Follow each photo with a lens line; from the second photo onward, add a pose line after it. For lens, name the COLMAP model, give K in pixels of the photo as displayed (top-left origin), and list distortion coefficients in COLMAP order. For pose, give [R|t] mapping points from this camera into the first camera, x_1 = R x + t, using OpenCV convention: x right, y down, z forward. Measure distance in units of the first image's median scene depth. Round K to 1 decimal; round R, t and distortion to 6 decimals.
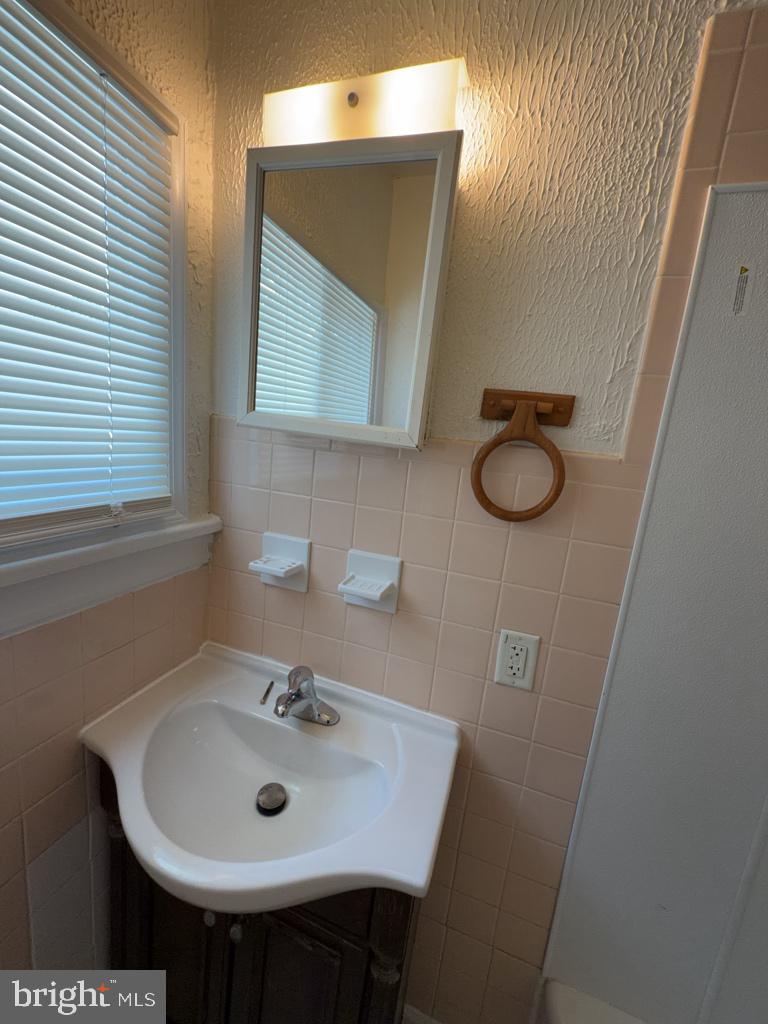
lens RADIAL K [[416.5, 0, 384.0], [0, 416.5, 512.0], [0, 0, 1]] dist [-0.000385, 0.000000]
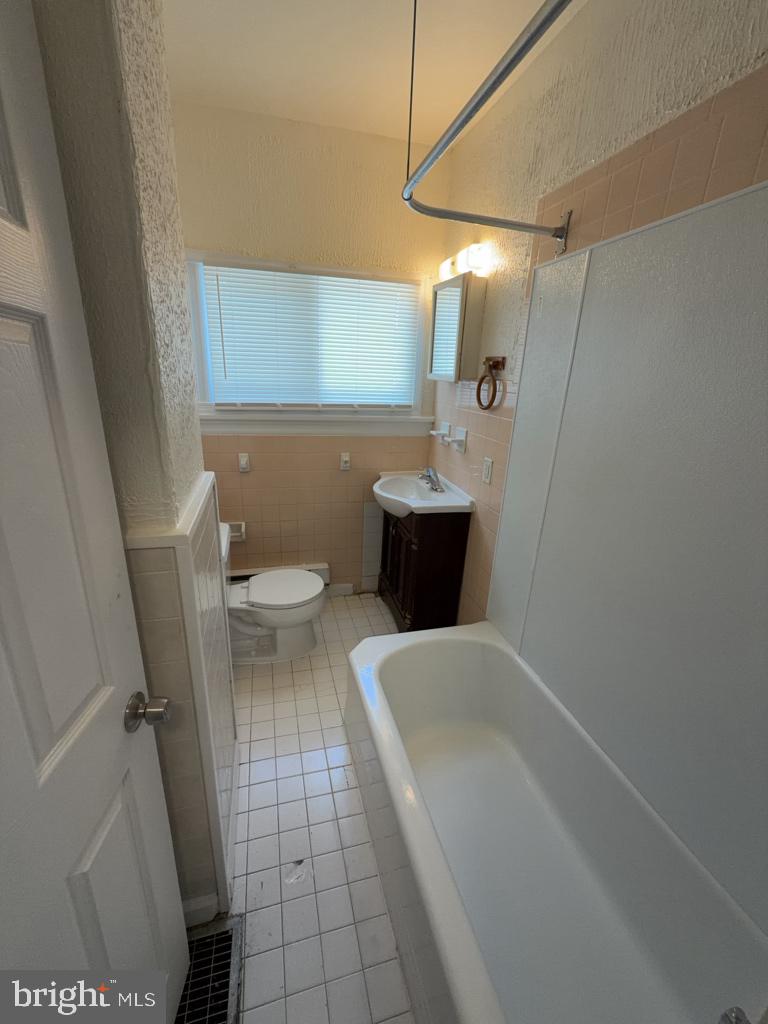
lens RADIAL K [[408.7, 0, 384.0], [0, 408.7, 512.0], [0, 0, 1]] dist [-0.000634, 0.000146]
pose [[0.547827, 0.193602, -0.813882, 1.959551], [-0.138166, 0.980433, 0.140220, 0.339165], [0.825103, 0.035635, 0.563857, -0.818631]]
